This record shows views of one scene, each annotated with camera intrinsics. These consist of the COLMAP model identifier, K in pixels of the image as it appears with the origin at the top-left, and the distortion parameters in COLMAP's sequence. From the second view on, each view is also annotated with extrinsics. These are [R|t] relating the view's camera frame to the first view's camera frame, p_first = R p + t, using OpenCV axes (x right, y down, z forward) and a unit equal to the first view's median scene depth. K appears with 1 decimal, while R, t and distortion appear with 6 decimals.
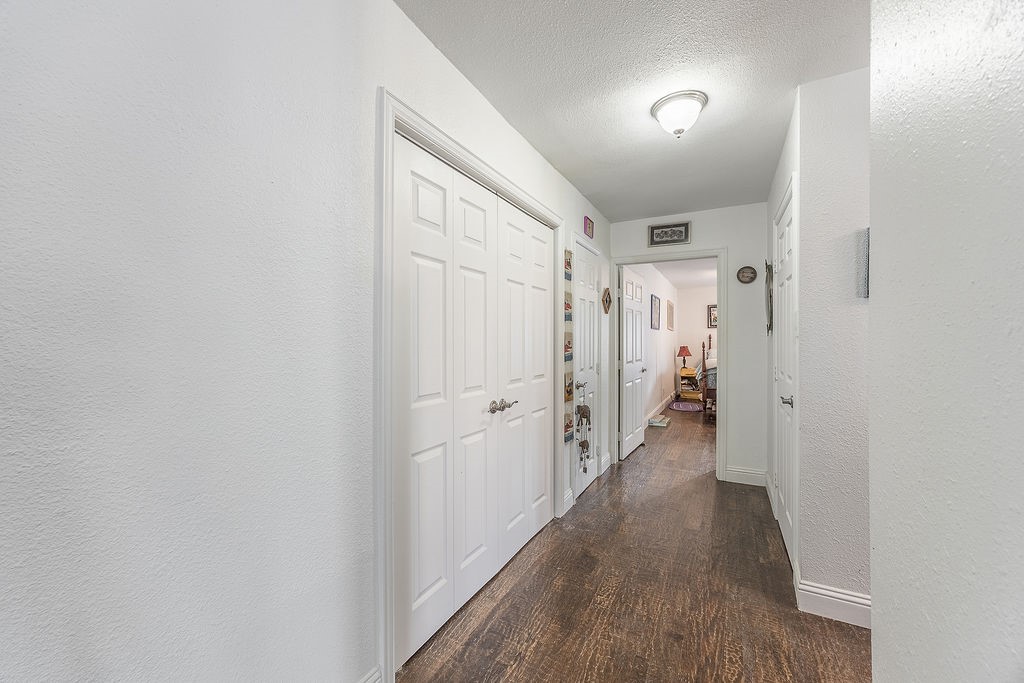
lens RADIAL K [[403.7, 0, 515.3], [0, 403.7, 341.8], [0, 0, 1]] dist [-0.002170, -0.000706]
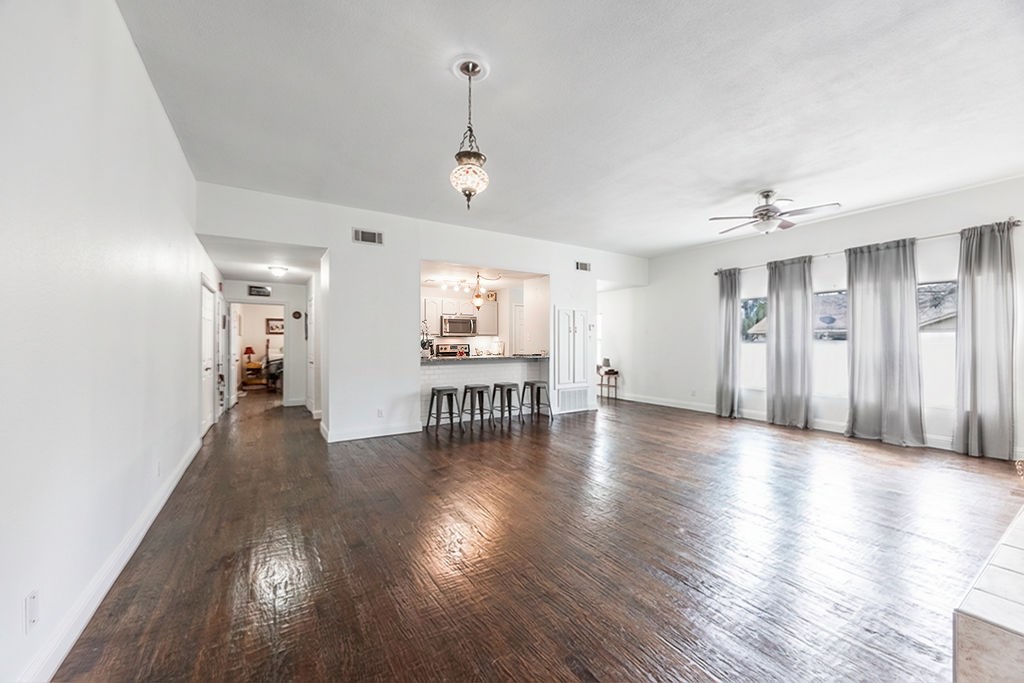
lens RADIAL K [[403.7, 0, 512.4], [0, 403.7, 344.1], [0, 0, 1]] dist [-0.002170, -0.000706]
pose [[0.514595, -0.004513, 0.857421, -0.661484], [0.004165, 0.999988, 0.002764, 0.002436], [-0.857423, 0.002149, 0.514607, -1.068108]]
